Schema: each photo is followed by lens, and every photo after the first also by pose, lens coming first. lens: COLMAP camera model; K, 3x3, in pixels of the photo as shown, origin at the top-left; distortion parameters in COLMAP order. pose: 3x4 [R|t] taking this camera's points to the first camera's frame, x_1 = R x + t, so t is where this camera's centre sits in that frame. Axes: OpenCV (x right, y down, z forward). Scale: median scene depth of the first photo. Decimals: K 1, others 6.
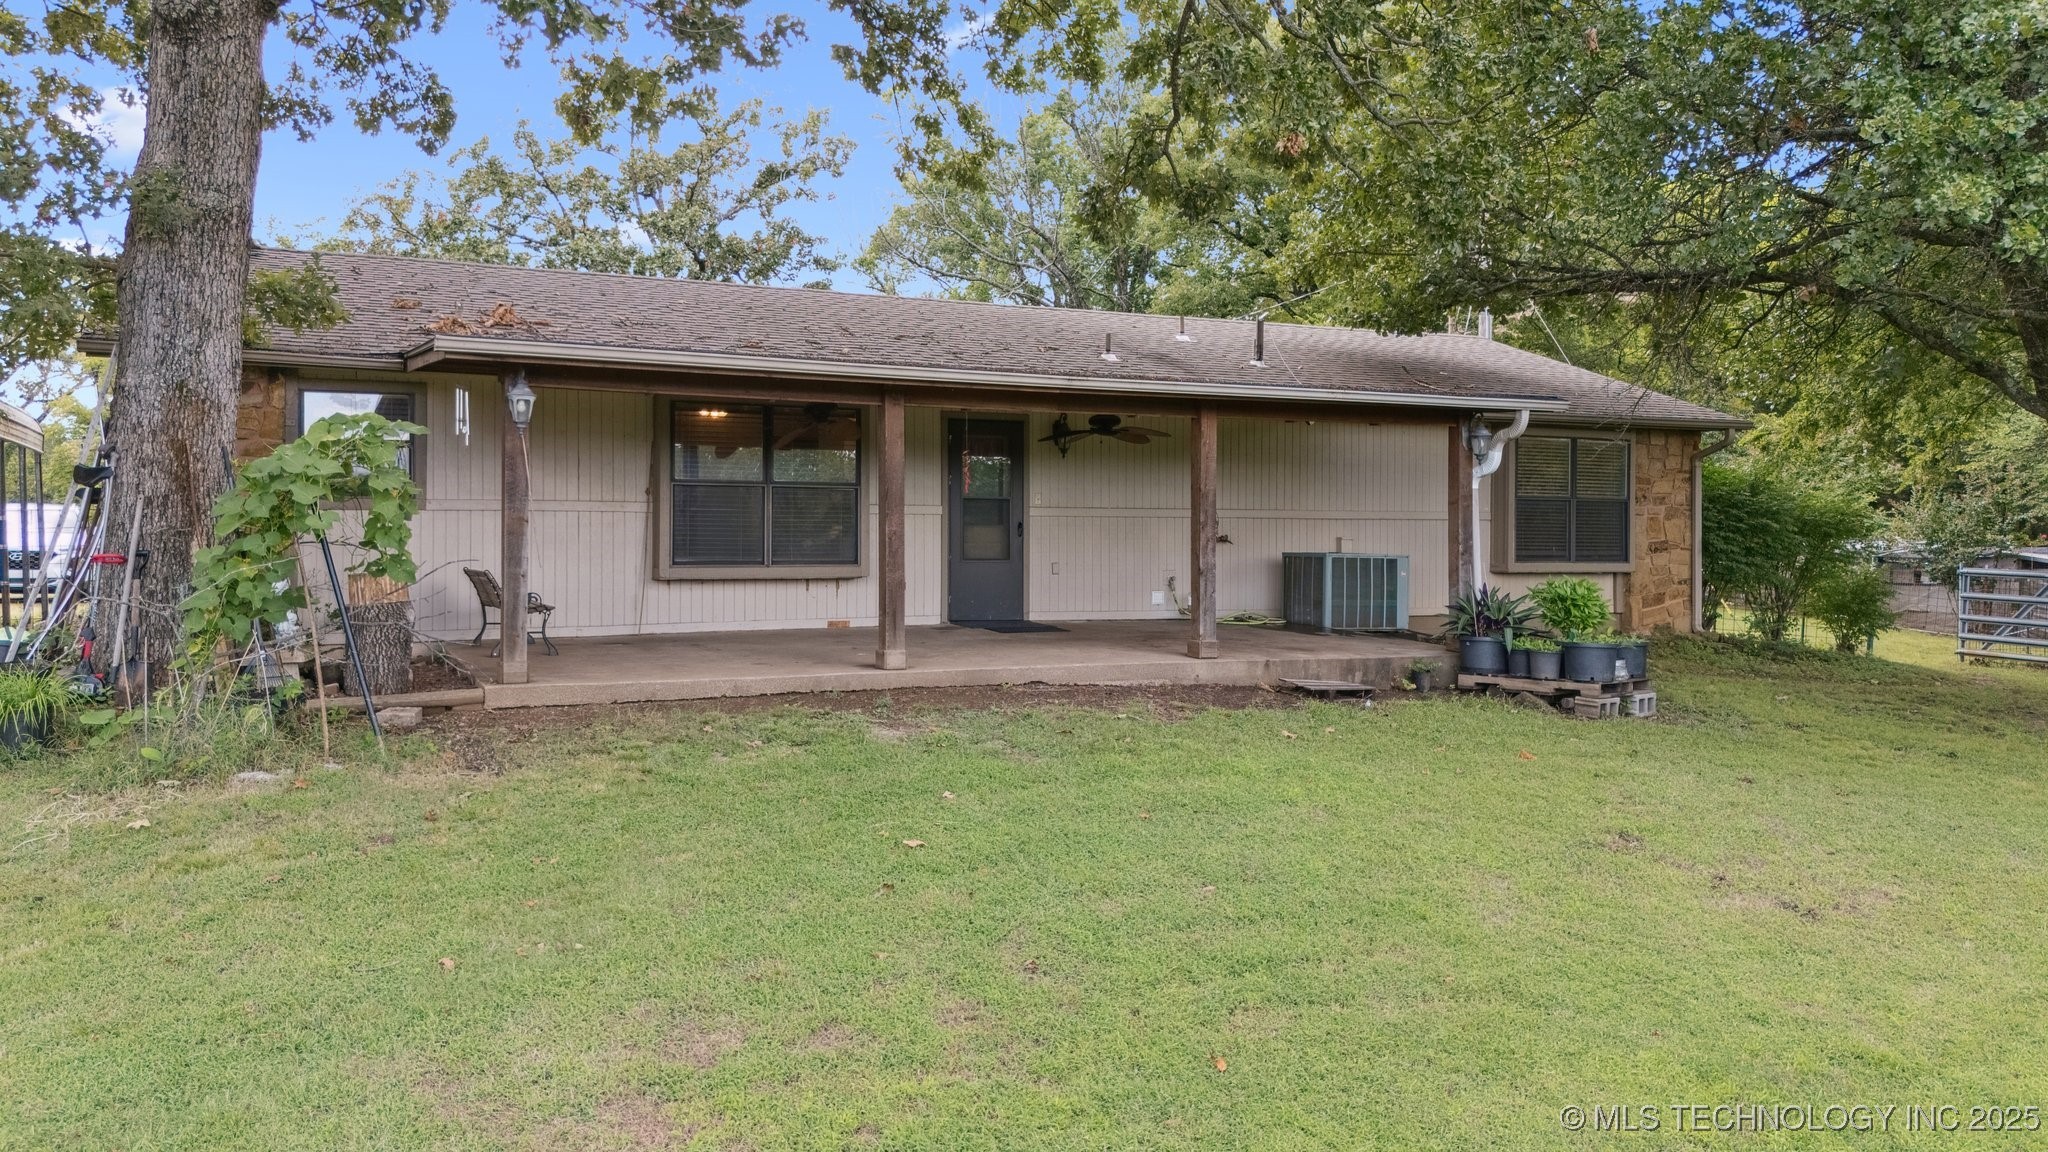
lens RADIAL K [[1489.9, 0, 1024.0], [0, 1489.9, 576.0], [0, 0, 1]] dist [0.063657, -0.071865]
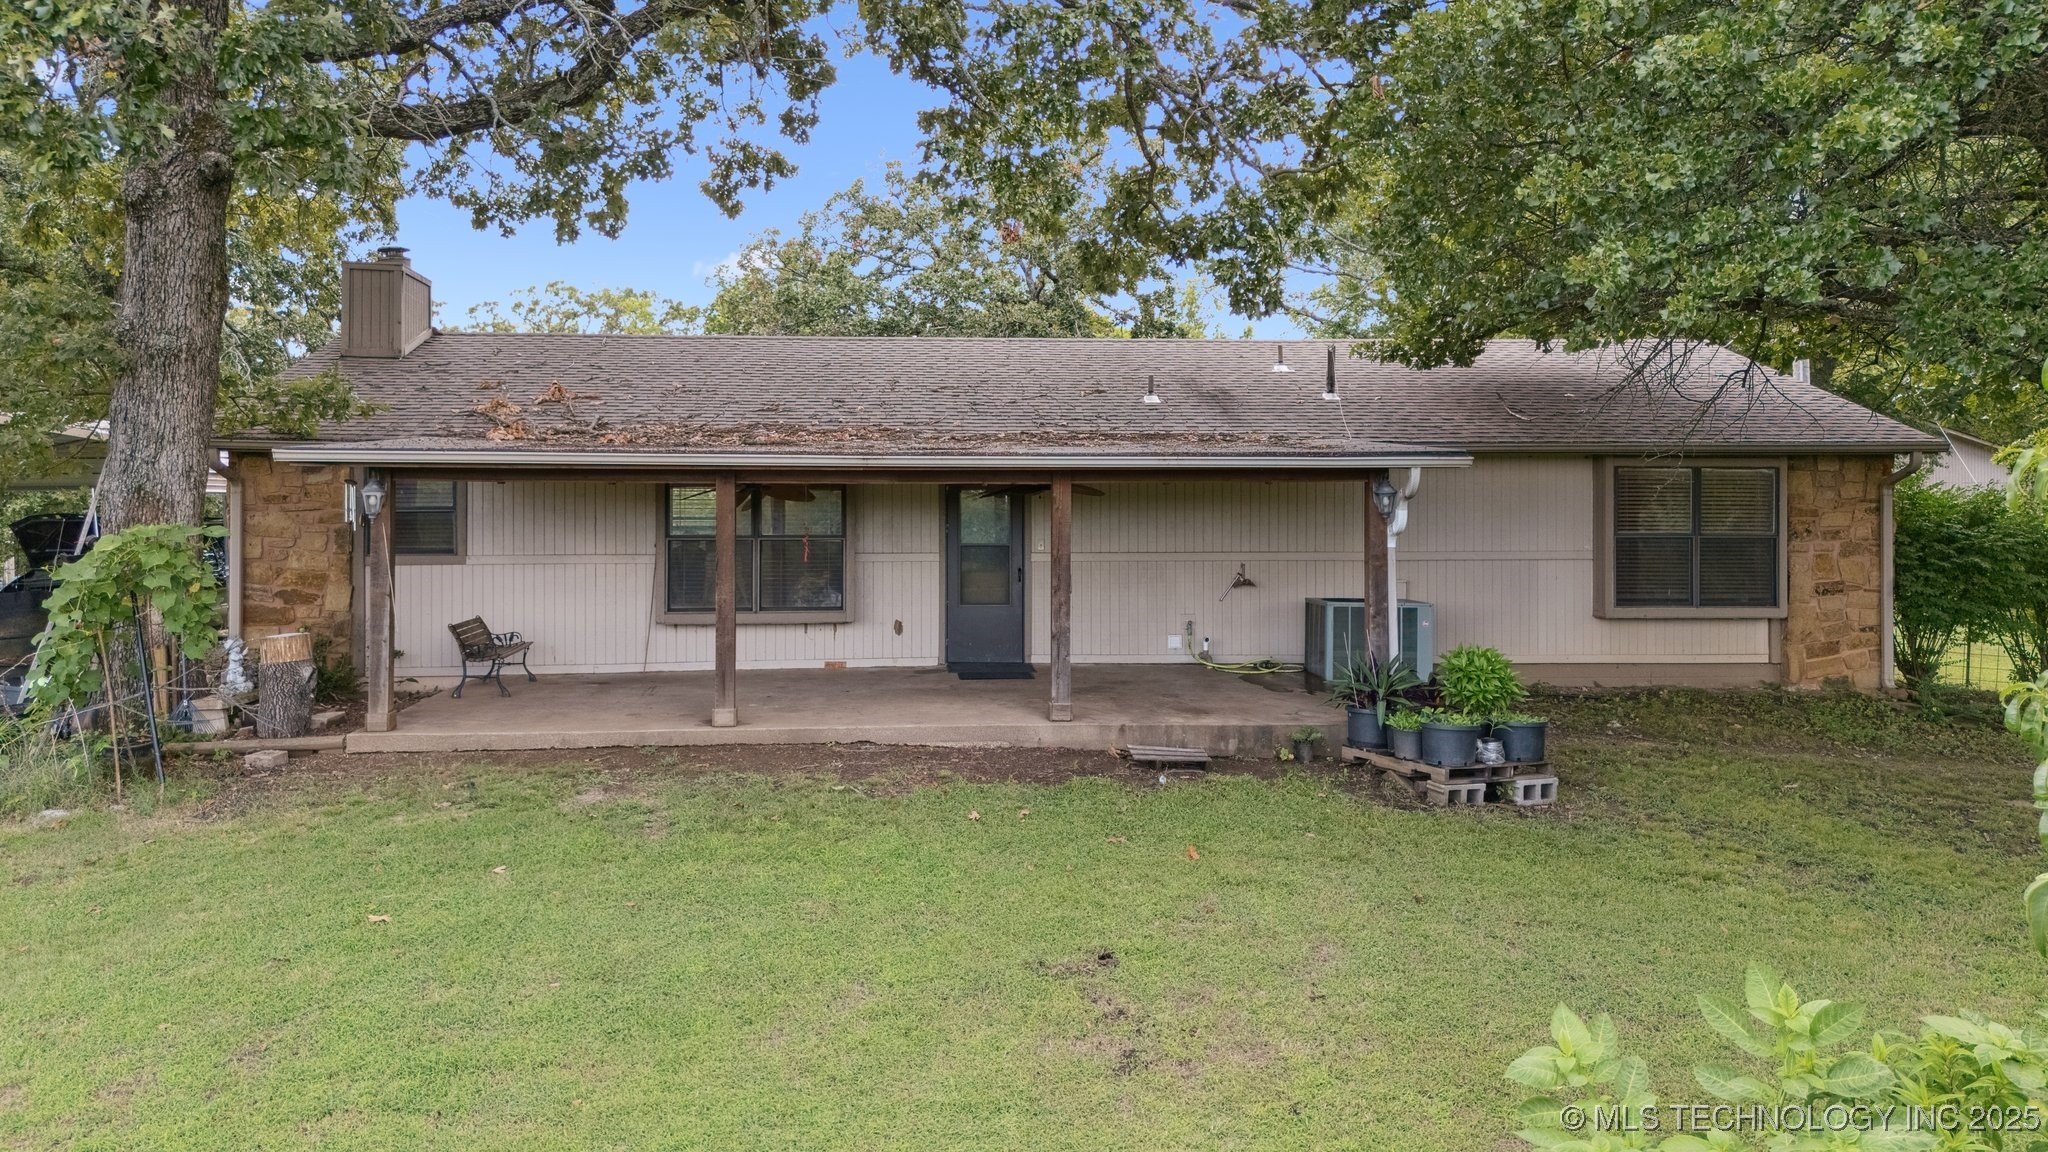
lens RADIAL K [[1476.0, 0, 1026.7], [0, 1476.0, 551.3], [0, 0, 1]] dist [0.065263, -0.056842]
pose [[0.941273, 0.004561, -0.337617, 0.350122], [-0.005474, 0.999983, -0.001753, -0.046342], [0.337603, 0.003499, 0.941282, 0.039166]]
